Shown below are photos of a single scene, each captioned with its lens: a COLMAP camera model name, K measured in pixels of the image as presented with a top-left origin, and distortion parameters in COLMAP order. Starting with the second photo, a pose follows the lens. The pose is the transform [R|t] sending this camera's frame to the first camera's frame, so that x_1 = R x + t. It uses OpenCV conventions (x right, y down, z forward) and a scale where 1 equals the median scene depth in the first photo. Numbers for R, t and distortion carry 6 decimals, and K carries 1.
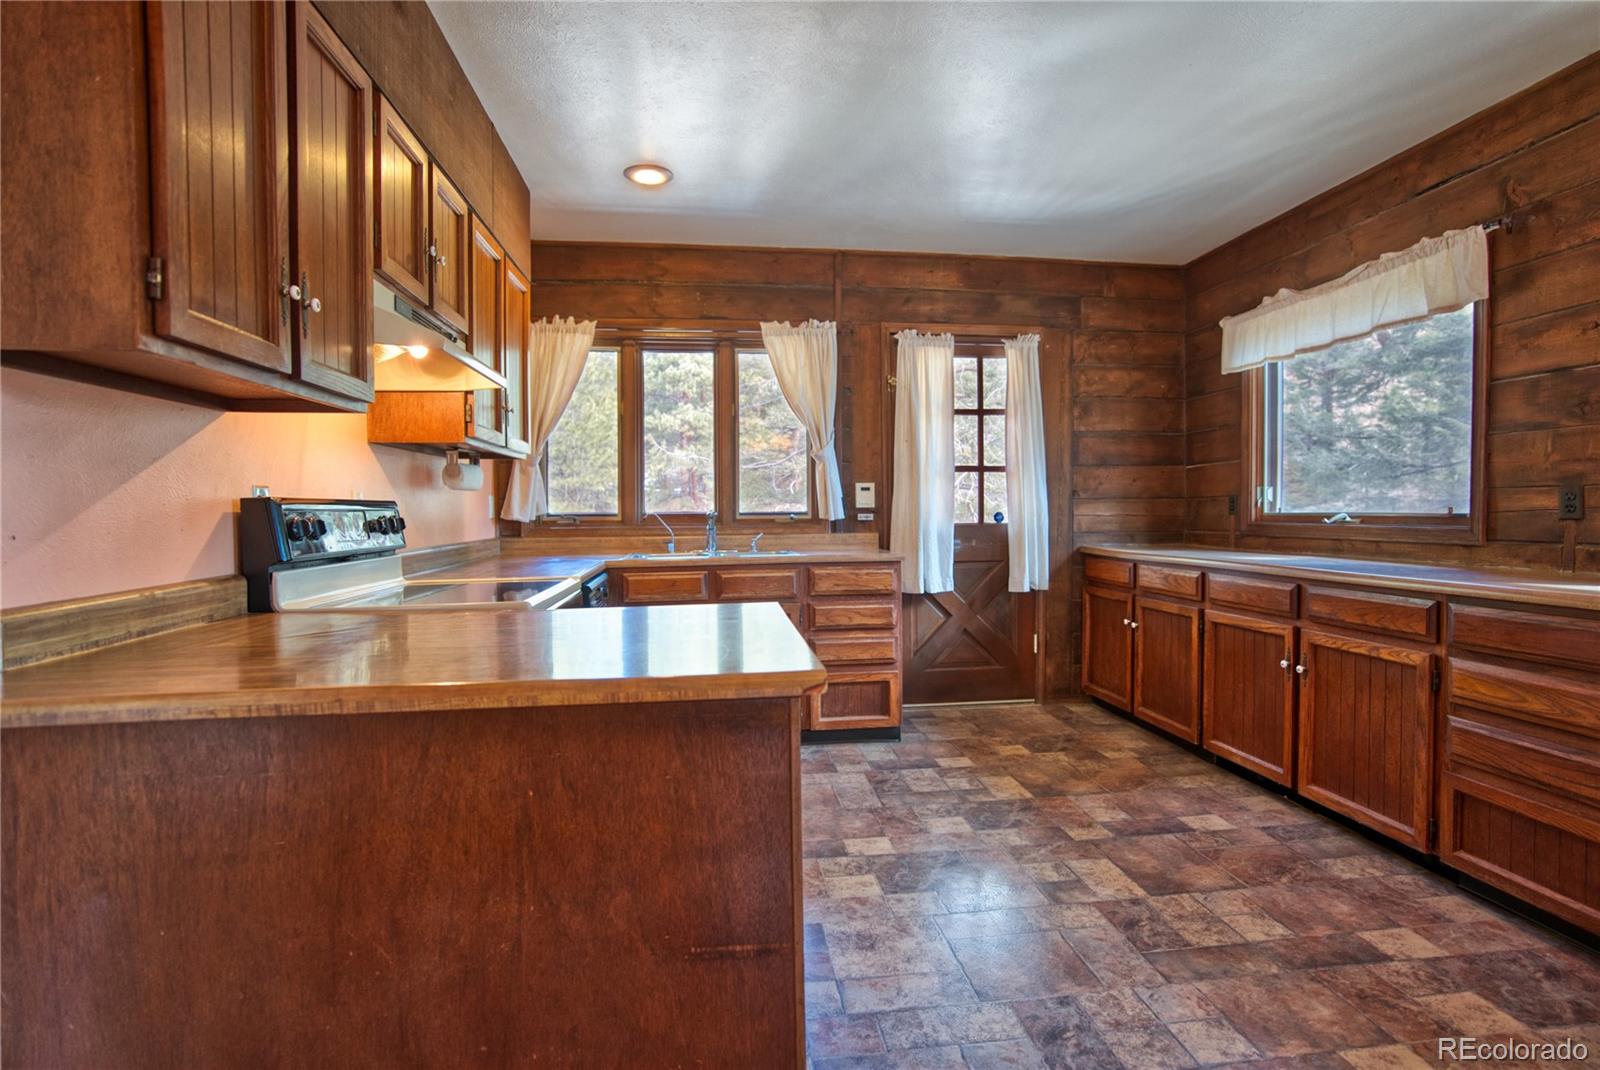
lens RADIAL K [[809.0, 0, 800.0], [0, 809.0, 535.0], [0, 0, 1]] dist [-0.057871, 0.000174]
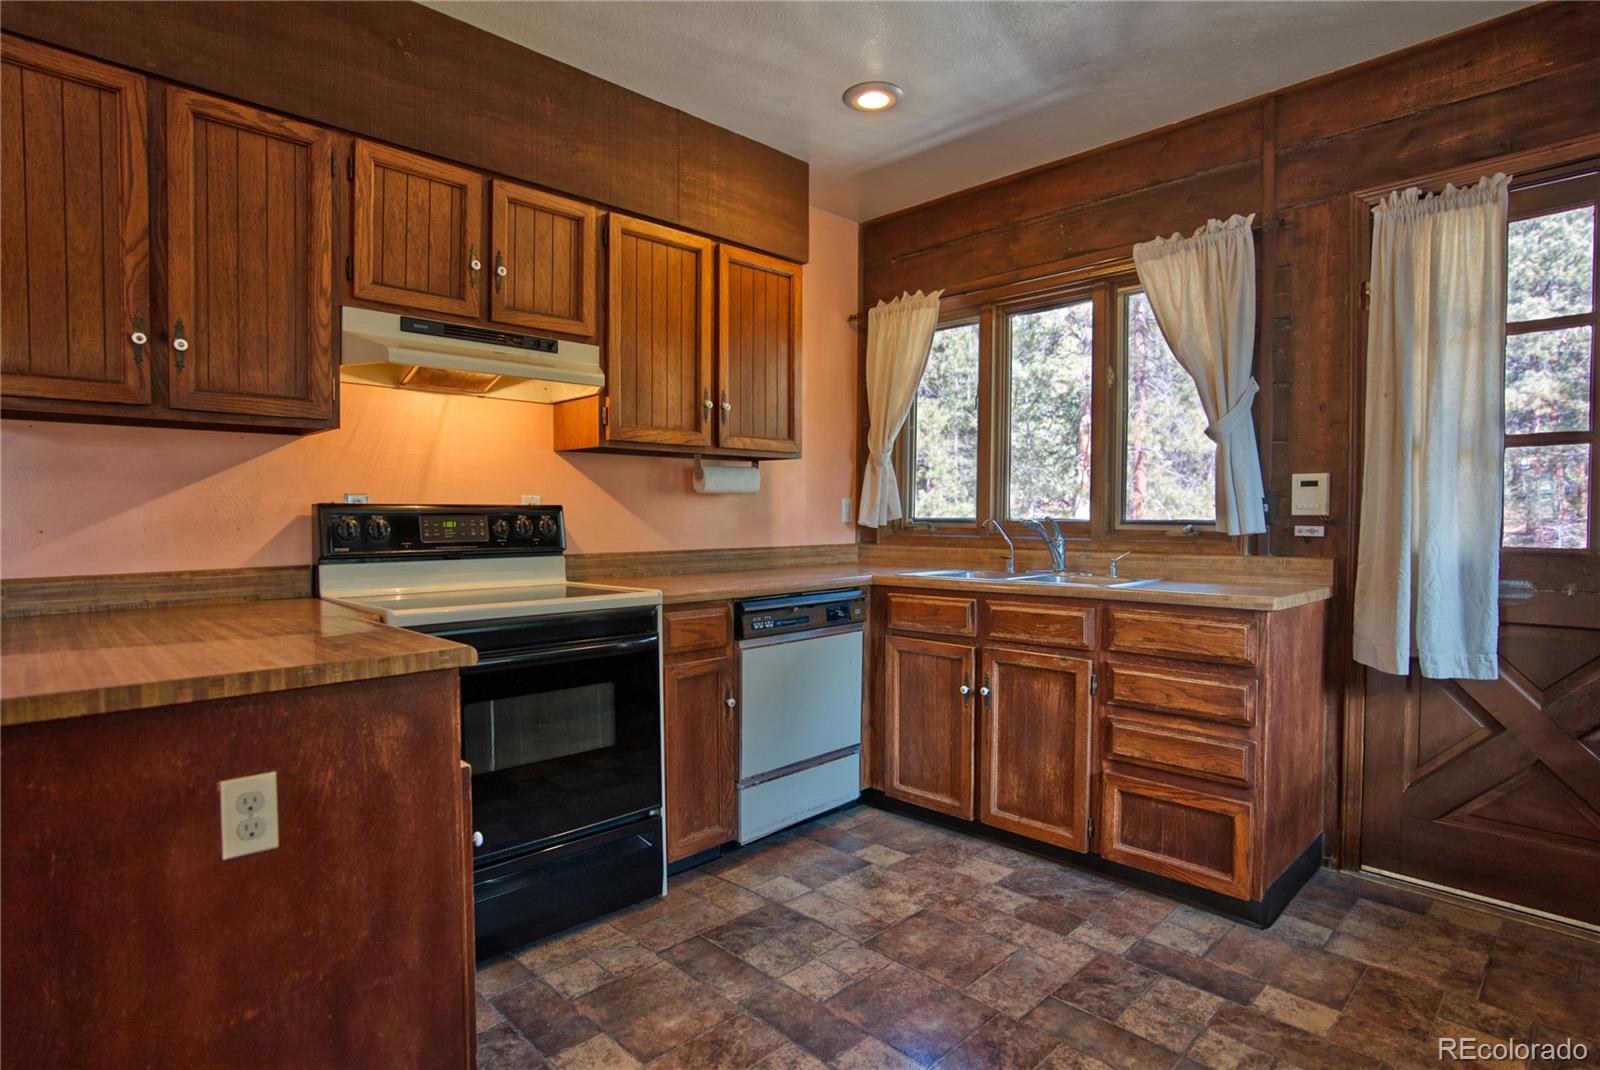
lens RADIAL K [[822.5, 0, 800.0], [0, 822.5, 535.0], [0, 0, 1]] dist [-0.058144, 0.029566]
pose [[0.608495, 0.027595, -0.793078, 0.324975], [-0.030471, 0.999471, 0.011397, -0.014980], [0.792972, 0.017230, 0.609014, 0.349973]]
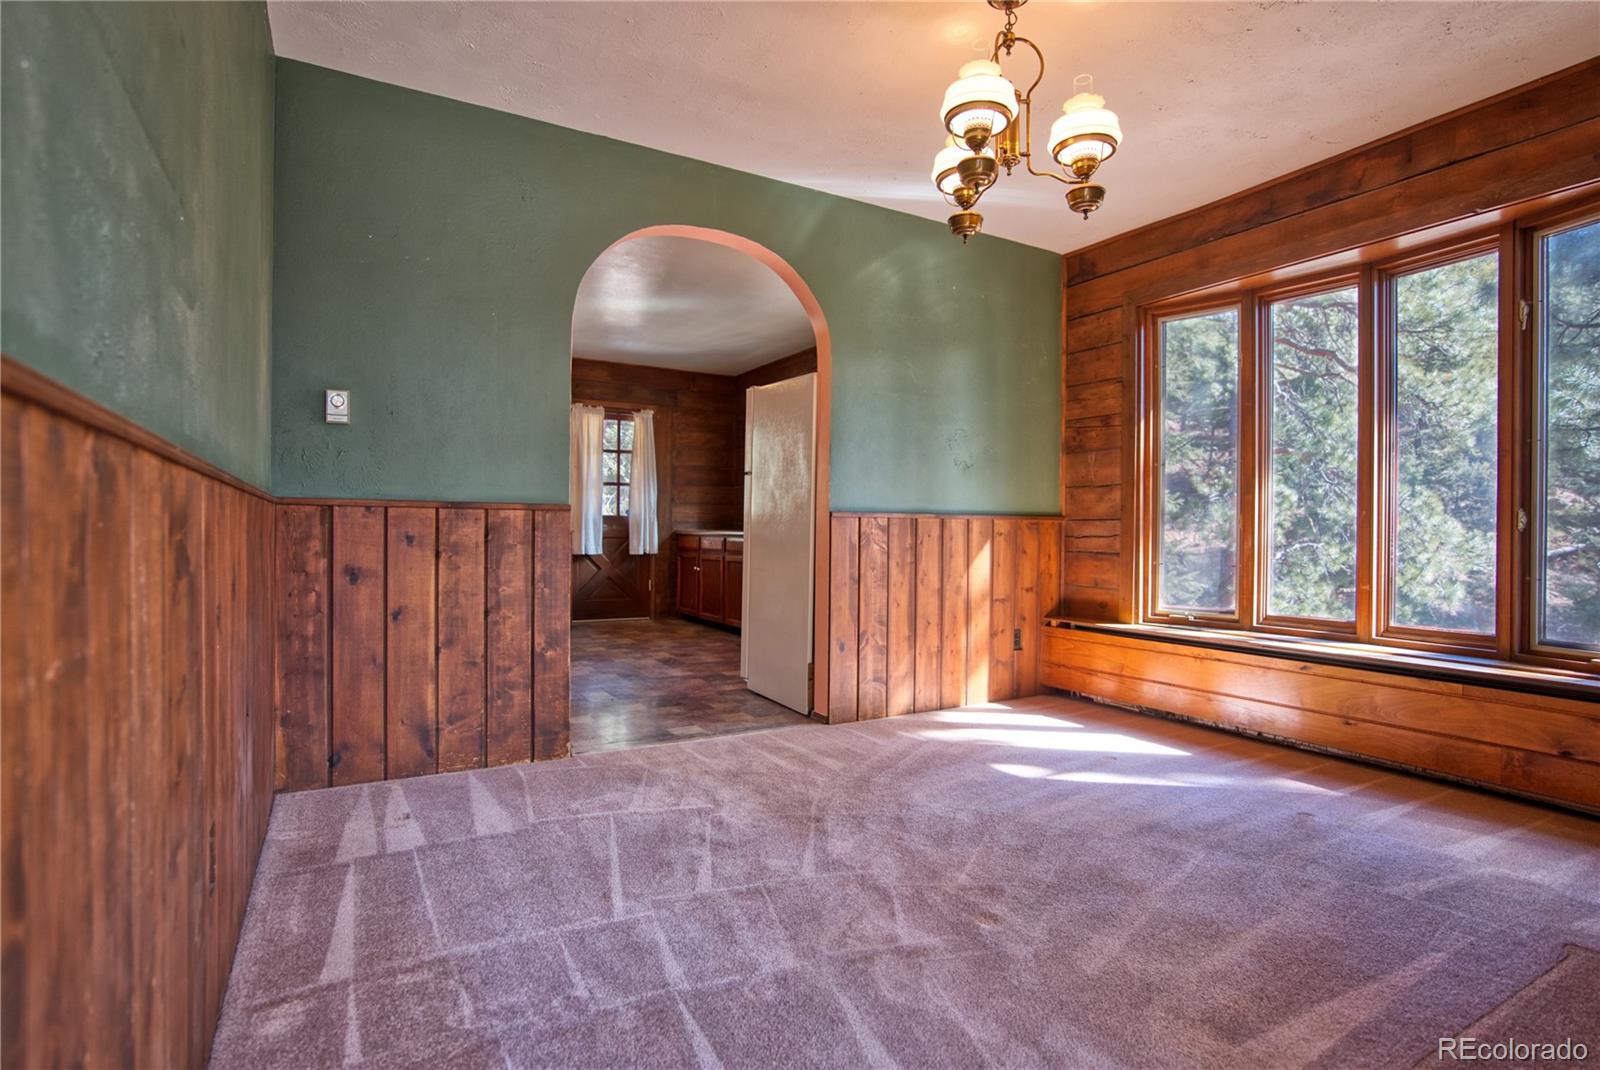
lens RADIAL K [[809.0, 0, 800.0], [0, 809.0, 535.0], [0, 0, 1]] dist [-0.057871, 0.000174]
pose [[0.917826, 0.014160, 0.396731, -0.111190], [-0.003862, 0.999635, -0.026744, 0.075623], [-0.396965, 0.023015, 0.917545, -0.783144]]
